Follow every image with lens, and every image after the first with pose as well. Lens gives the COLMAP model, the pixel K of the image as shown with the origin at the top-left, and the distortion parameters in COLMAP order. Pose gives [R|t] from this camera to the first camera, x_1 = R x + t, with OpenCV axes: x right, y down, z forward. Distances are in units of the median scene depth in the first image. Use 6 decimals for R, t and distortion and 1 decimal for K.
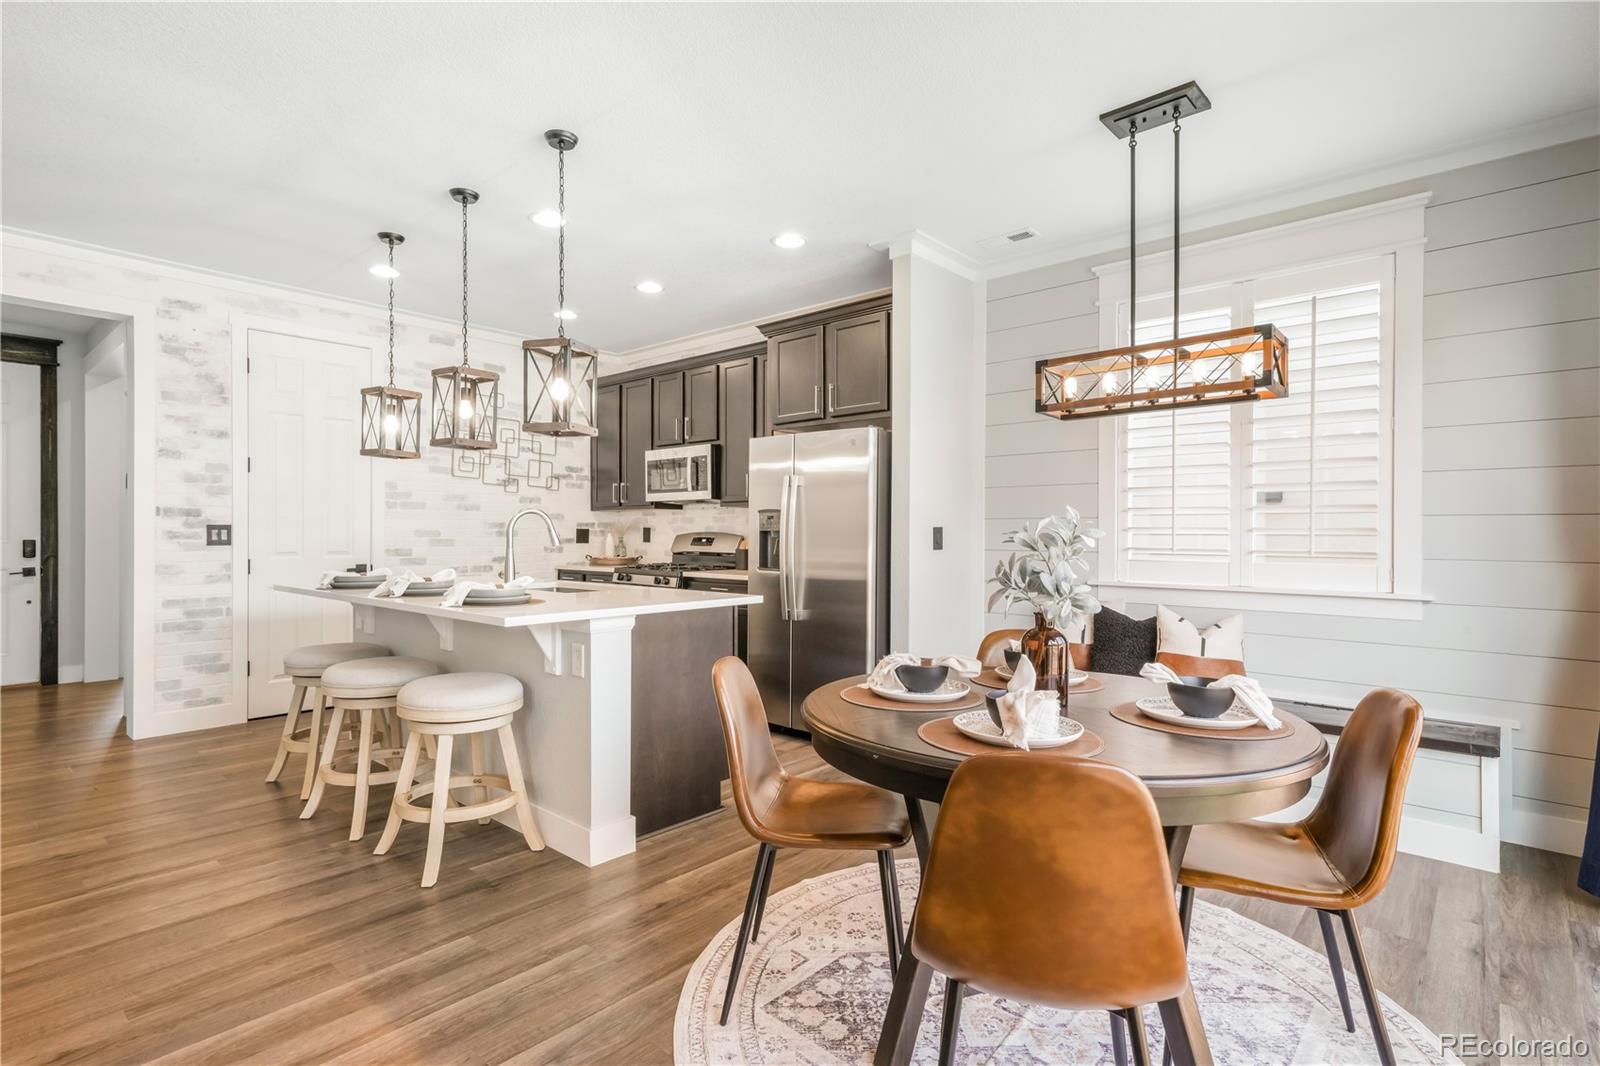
lens RADIAL K [[787.9, 0, 800.0], [0, 787.9, 533.0], [0, 0, 1]] dist [0.009738, 0.000347]
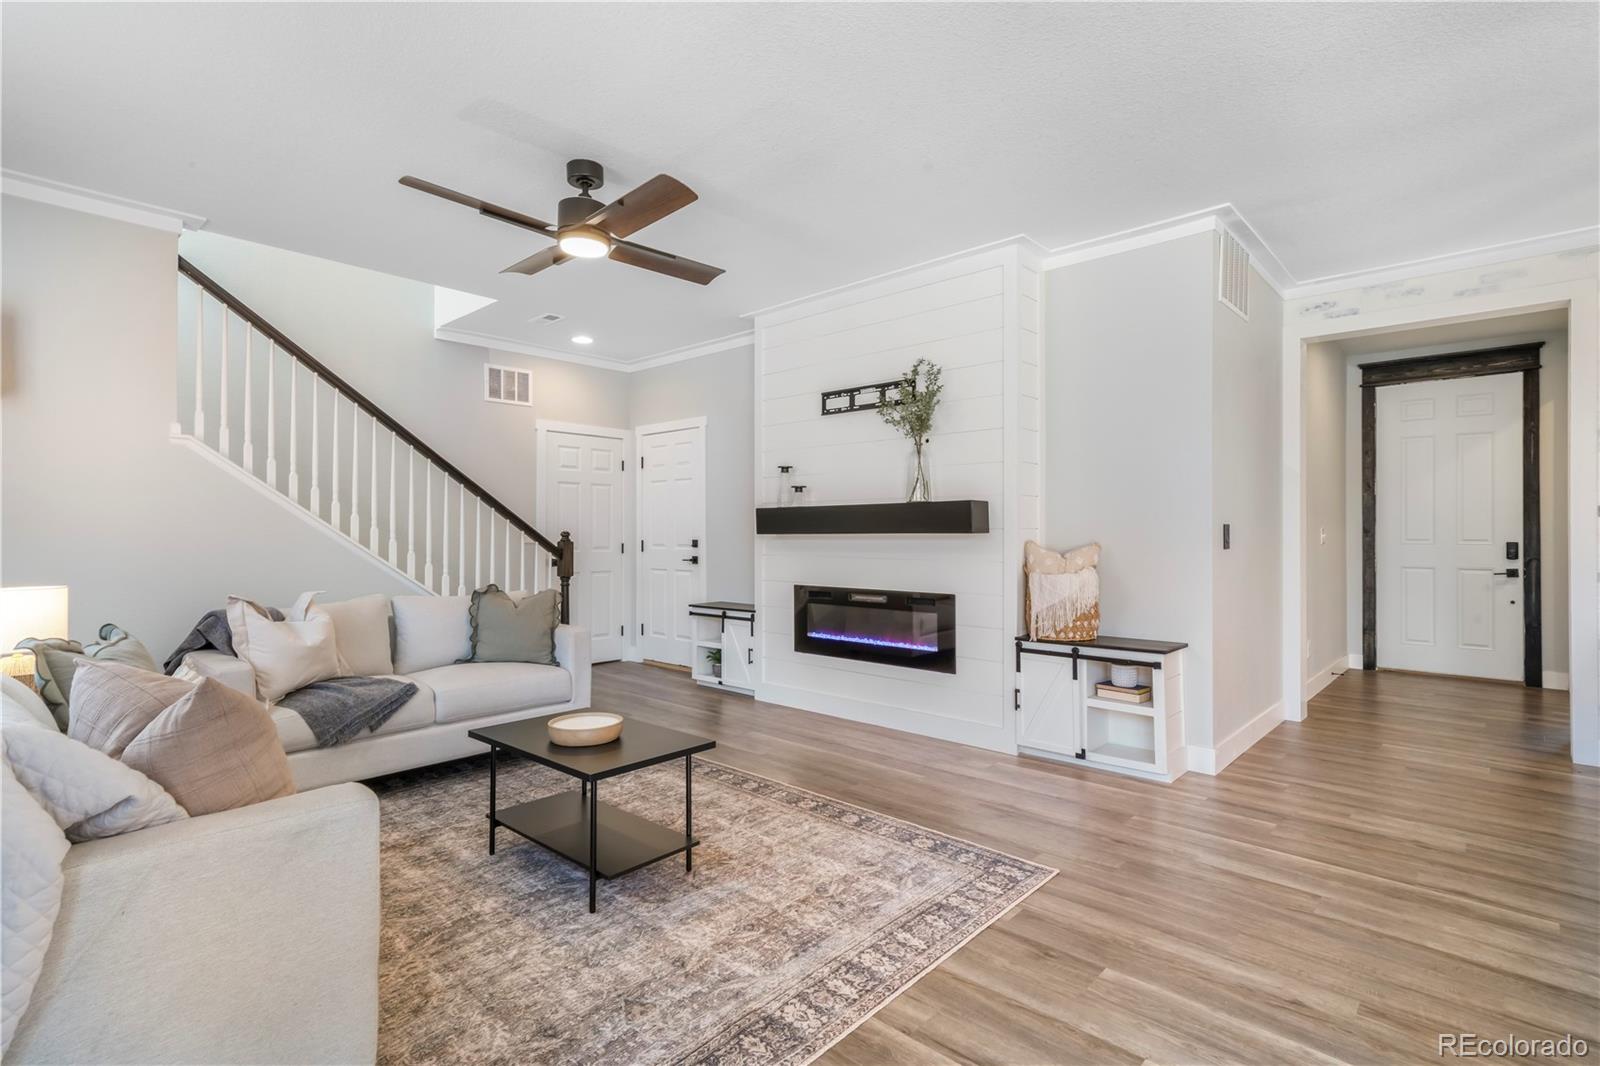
lens RADIAL K [[764.0, 0, 803.7], [0, 764.0, 527.1], [0, 0, 1]] dist [0.013119, 0.000130]
pose [[-0.022326, -0.009774, -0.999703, 0.068659], [-0.000211, 0.999952, -0.009771, -0.001024], [0.999751, -0.000008, -0.022327, 0.126667]]
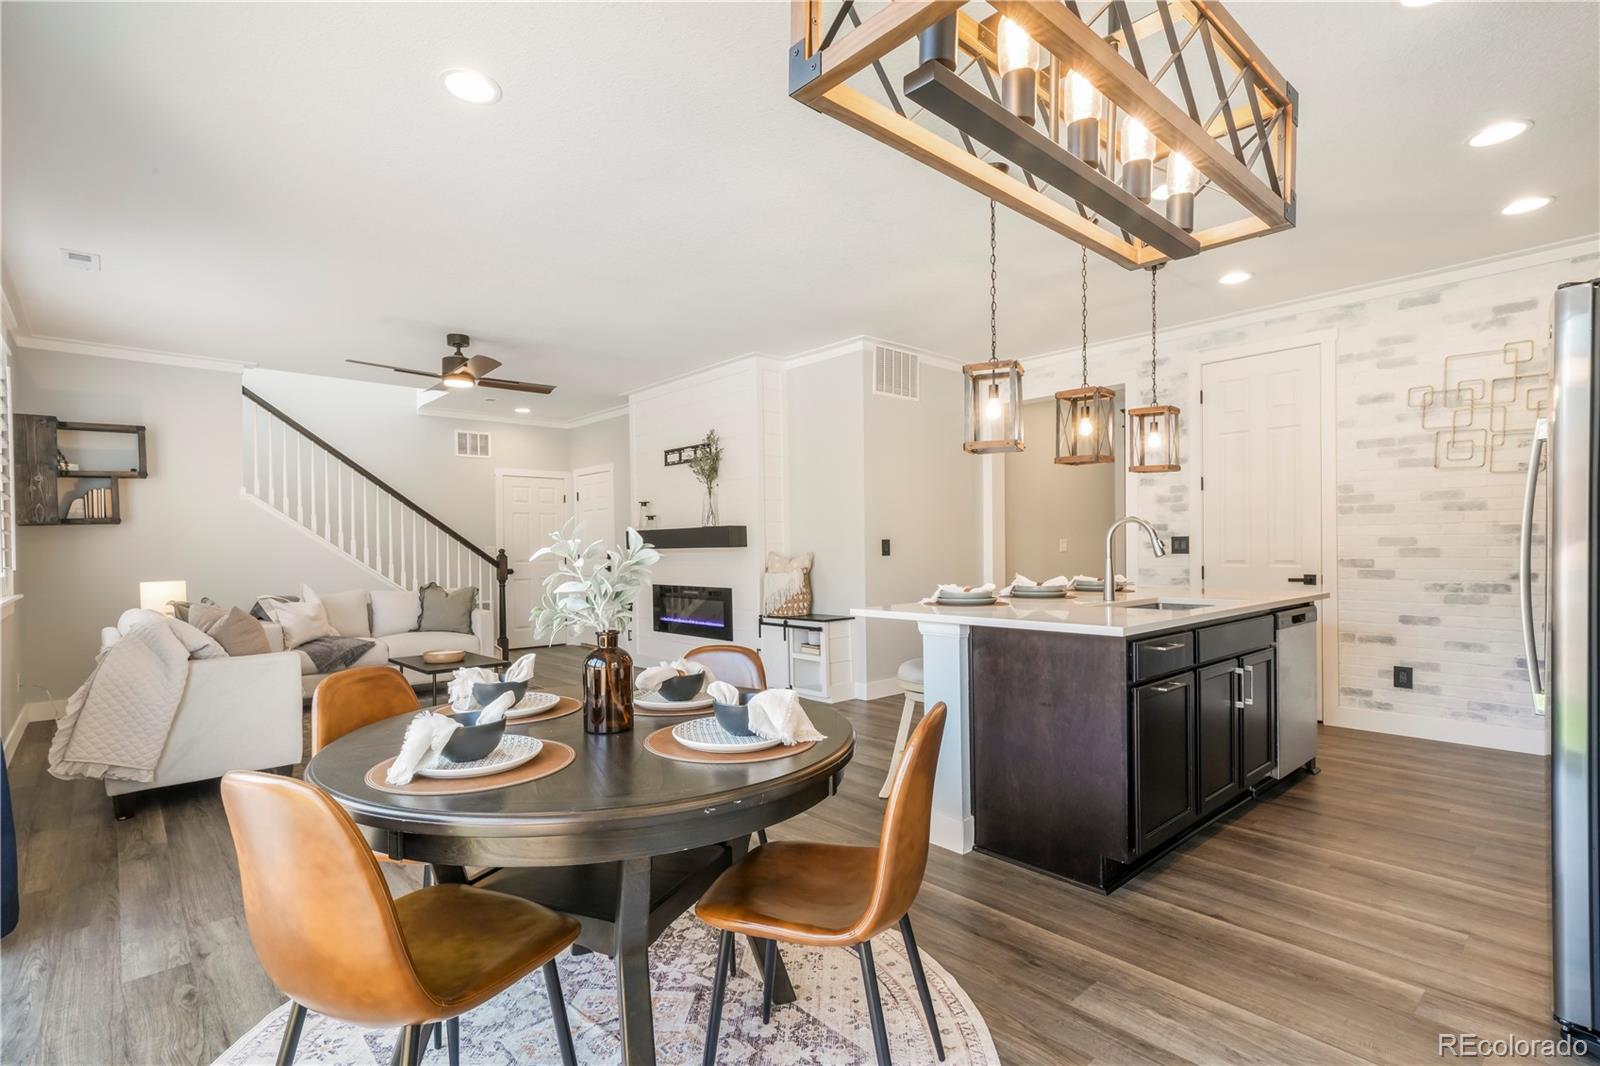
lens RADIAL K [[767.2, 0, 791.5], [0, 767.2, 554.5], [0, 0, 1]] dist [0.013823, 0.000072]
pose [[-0.118433, 0.009610, -0.992916, 0.497401], [0.011839, 0.999896, 0.008265, 0.000157], [0.992892, -0.010777, -0.118534, 0.553262]]
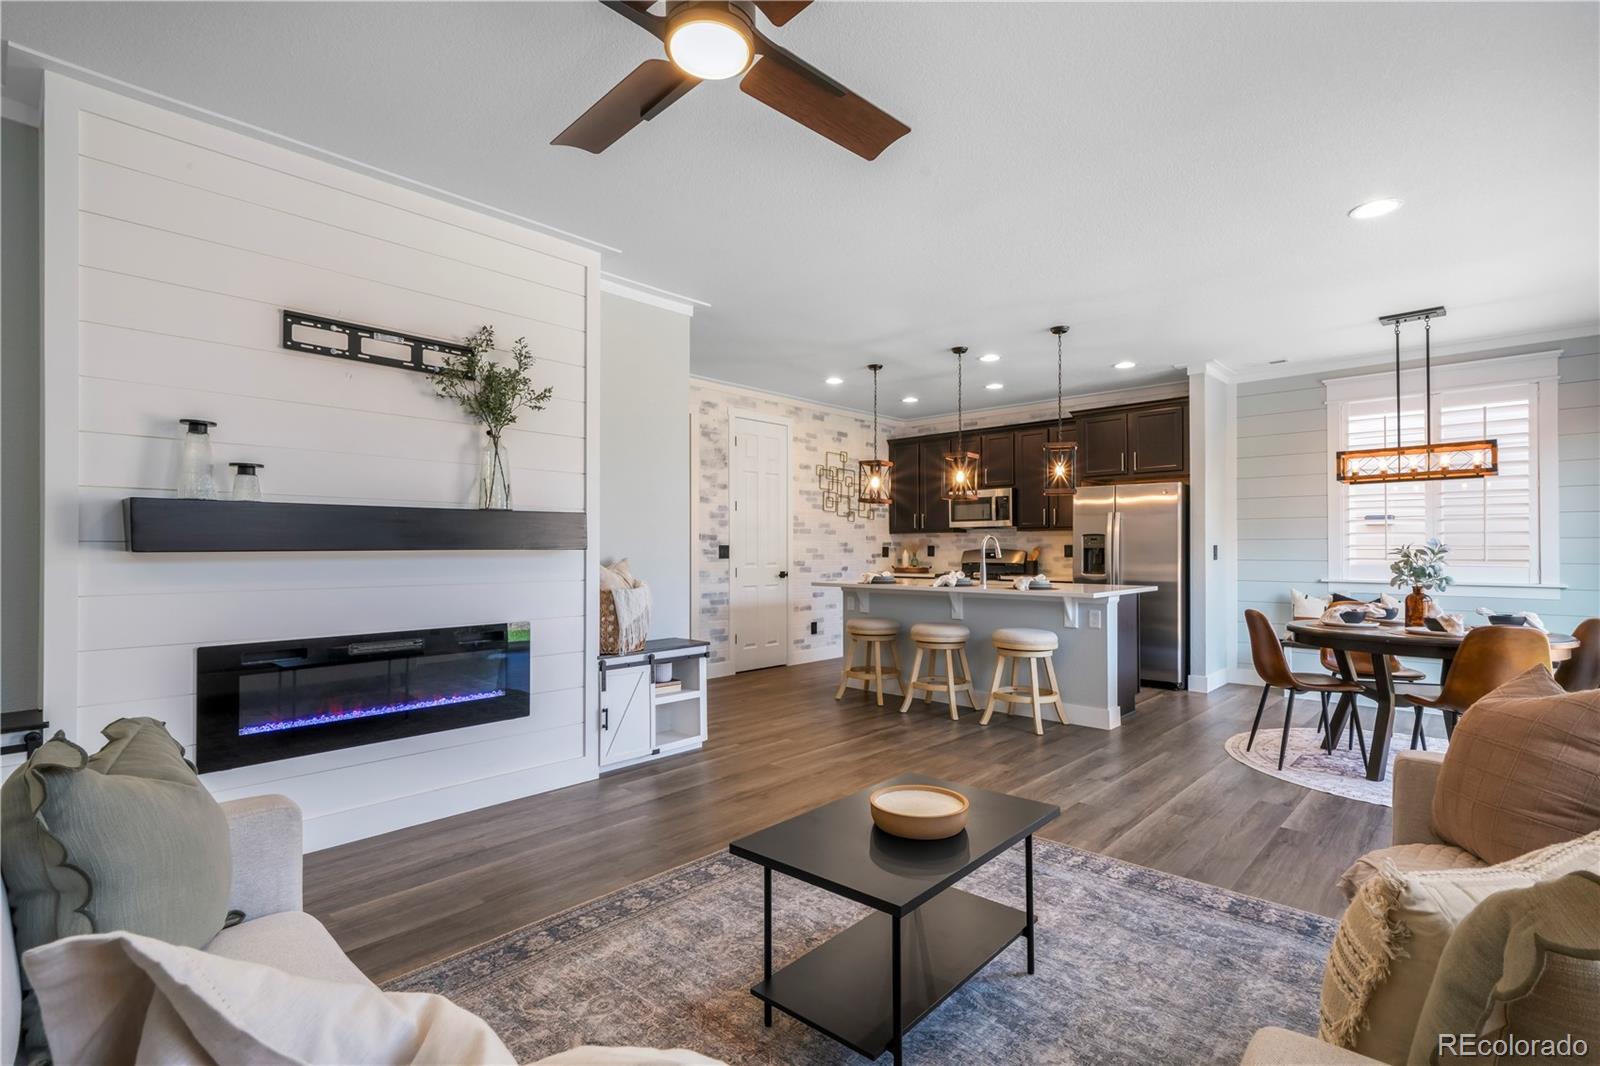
lens RADIAL K [[753.5, 0, 798.6], [0, 753.5, 542.6], [0, 0, 1]] dist [0.010746, -0.000167]
pose [[0.999627, -0.003568, -0.027069, -0.549042], [0.003330, 0.999955, -0.008845, -0.002012], [0.027099, 0.008752, 0.999594, -0.464596]]
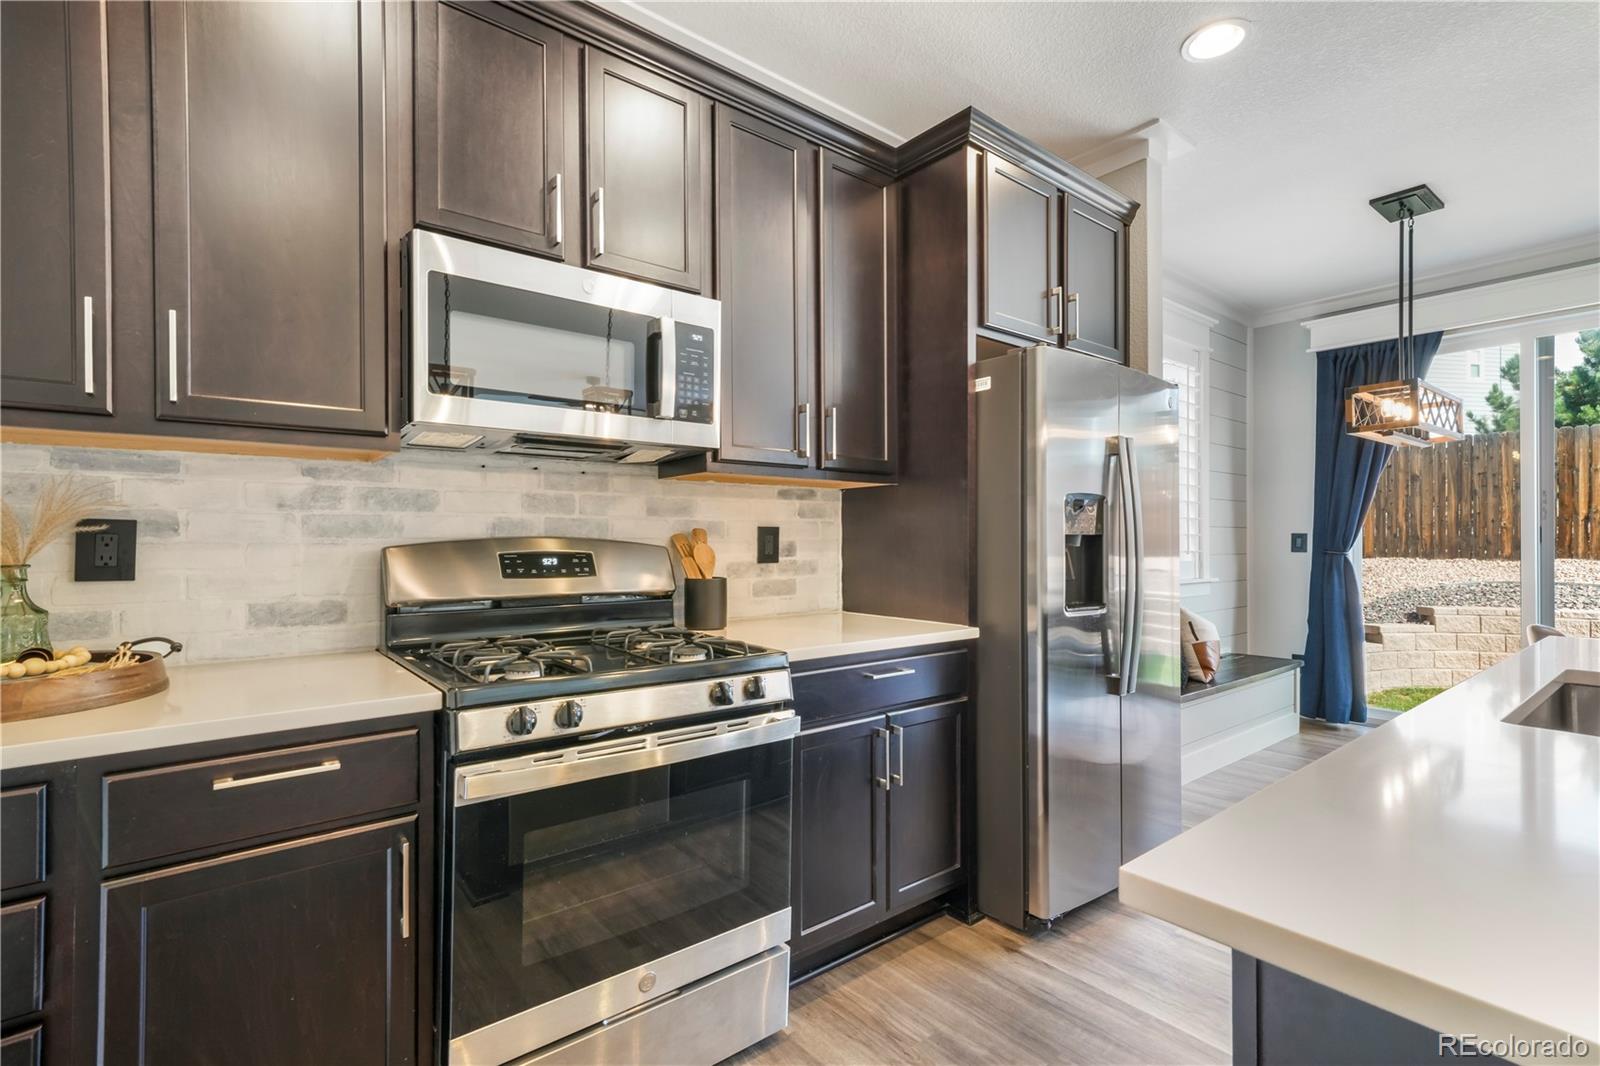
lens RADIAL K [[731.3, 0, 777.2], [0, 731.3, 538.3], [0, 0, 1]] dist [-0.000063, -0.000182]
pose [[0.188659, -0.004050, 0.982034, -0.521540], [0.003567, 0.999988, 0.003438, -0.002228], [-0.982036, 0.002855, 0.188672, 1.067155]]
